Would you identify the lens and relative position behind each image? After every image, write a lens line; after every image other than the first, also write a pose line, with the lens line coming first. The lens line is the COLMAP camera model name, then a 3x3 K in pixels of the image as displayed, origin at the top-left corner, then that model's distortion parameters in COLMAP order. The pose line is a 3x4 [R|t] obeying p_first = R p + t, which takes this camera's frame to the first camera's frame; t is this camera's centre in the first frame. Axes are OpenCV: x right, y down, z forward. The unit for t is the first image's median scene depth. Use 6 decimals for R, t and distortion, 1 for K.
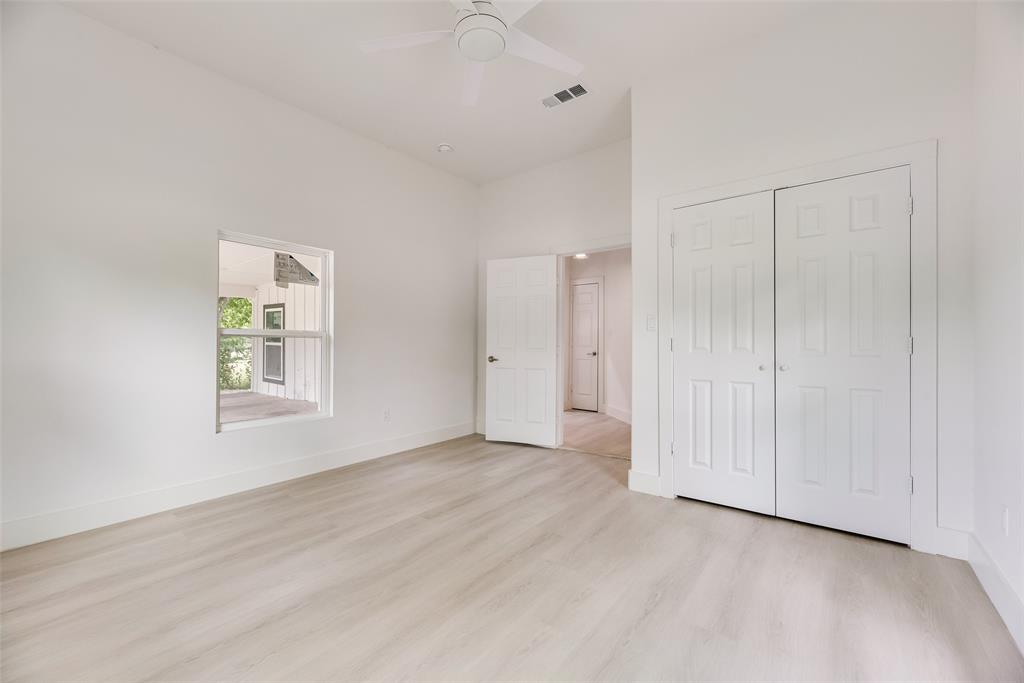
lens RADIAL K [[412.2, 0, 516.5], [0, 412.2, 345.3], [0, 0, 1]] dist [0.000525, 0.000074]
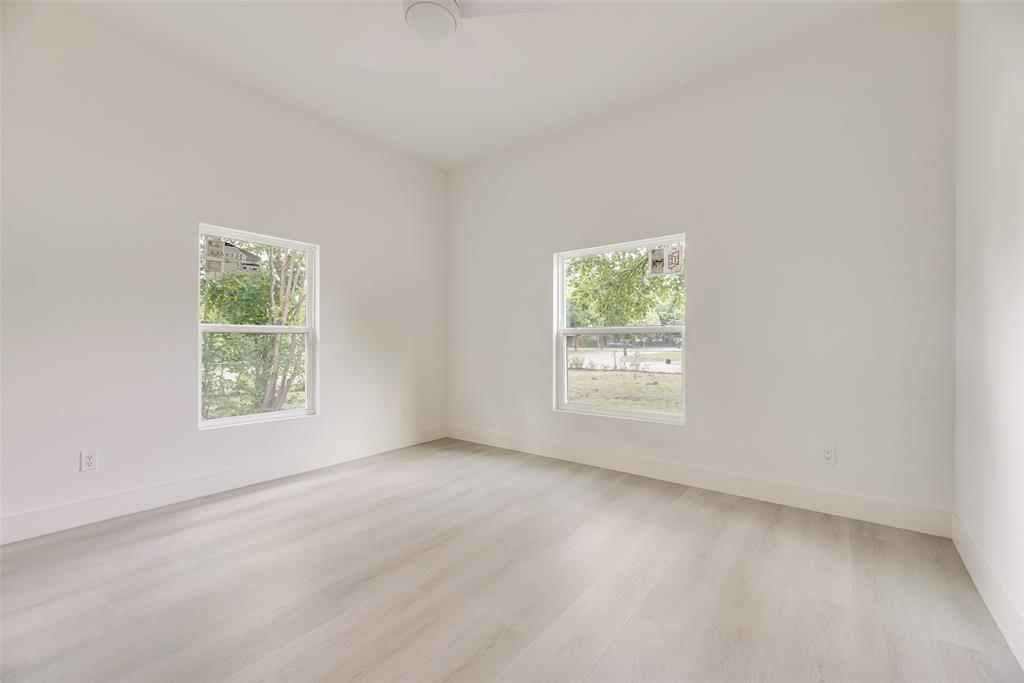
lens RADIAL K [[412.2, 0, 516.5], [0, 412.2, 345.3], [0, 0, 1]] dist [0.000525, 0.000074]
pose [[-0.999770, 0.002549, -0.021279, -0.267015], [0.002475, 0.999991, 0.003522, 0.000964], [0.021288, 0.003469, -0.999767, 2.000937]]
